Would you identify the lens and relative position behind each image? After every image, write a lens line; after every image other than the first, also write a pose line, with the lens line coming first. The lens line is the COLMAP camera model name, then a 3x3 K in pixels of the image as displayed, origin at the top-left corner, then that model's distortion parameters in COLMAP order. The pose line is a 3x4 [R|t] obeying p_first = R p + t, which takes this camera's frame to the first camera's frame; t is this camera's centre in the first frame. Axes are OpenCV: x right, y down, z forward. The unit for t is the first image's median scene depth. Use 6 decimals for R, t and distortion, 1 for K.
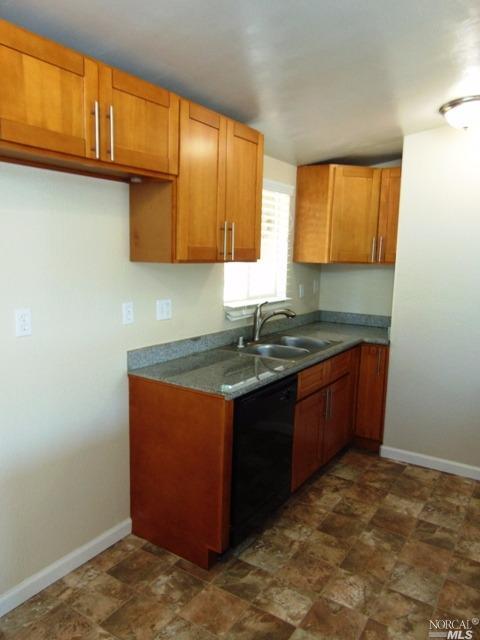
lens RADIAL K [[472.9, 0, 245.2], [0, 472.9, 319.6], [0, 0, 1]] dist [-0.036923, 0.059009]
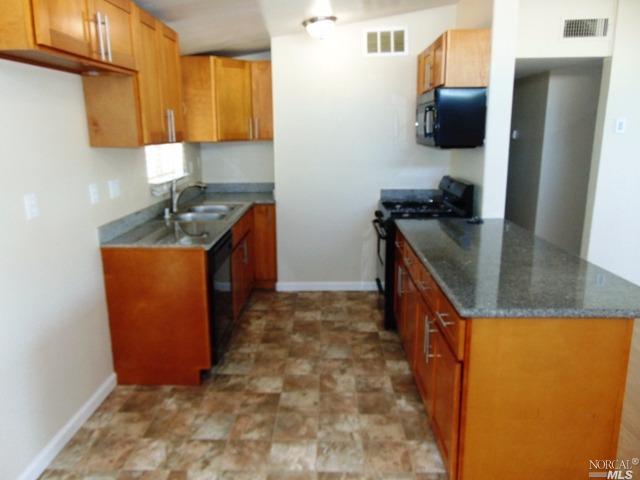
lens RADIAL K [[472.9, 0, 317.5], [0, 472.9, 236.2], [0, 0, 1]] dist [-0.036923, 0.059009]
pose [[0.851972, -0.142609, 0.503792, -0.344146], [0.101441, 0.988920, 0.108386, 0.017974], [-0.513666, -0.041236, 0.856999, -0.219756]]
